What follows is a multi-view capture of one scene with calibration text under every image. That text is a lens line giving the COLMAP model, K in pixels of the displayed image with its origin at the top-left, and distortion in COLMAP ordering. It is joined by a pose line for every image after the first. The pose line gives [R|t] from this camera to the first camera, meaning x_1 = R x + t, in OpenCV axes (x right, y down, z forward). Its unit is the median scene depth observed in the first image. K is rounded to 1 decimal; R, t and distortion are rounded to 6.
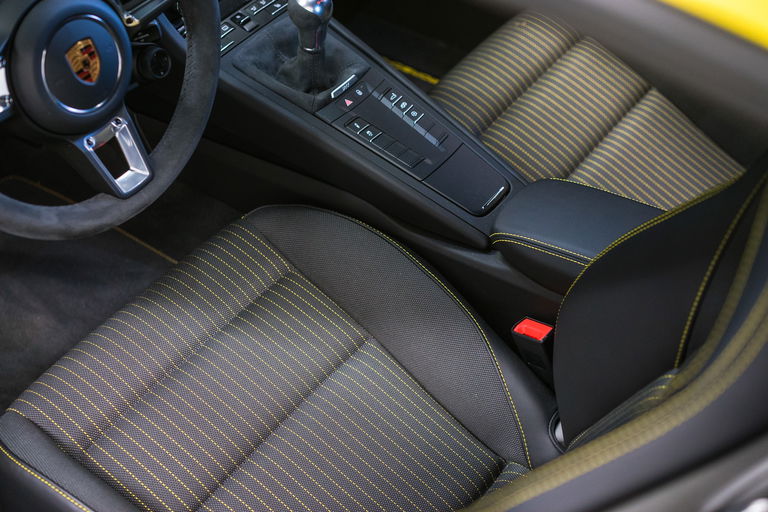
lens RADIAL K [[1177.0, 0, 384.0], [0, 1177.0, 256.0], [0, 0, 1]] dist [0.011269, -0.034552]
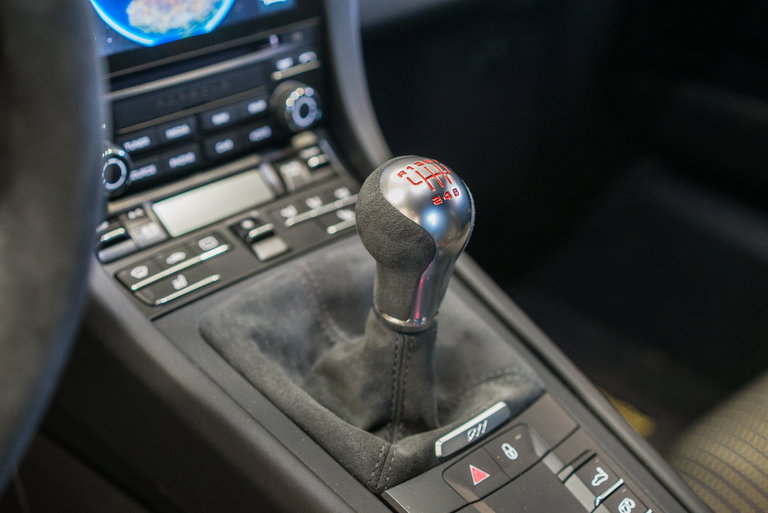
lens RADIAL K [[1177.0, 0, 384.0], [0, 1177.0, 256.5], [0, 0, 1]] dist [0.011269, -0.034552]
pose [[0.983089, 0.138615, -0.119676, -0.024168], [-0.163791, 0.957835, -0.236062, -0.103024], [0.081908, 0.251671, 0.964341, 0.616769]]
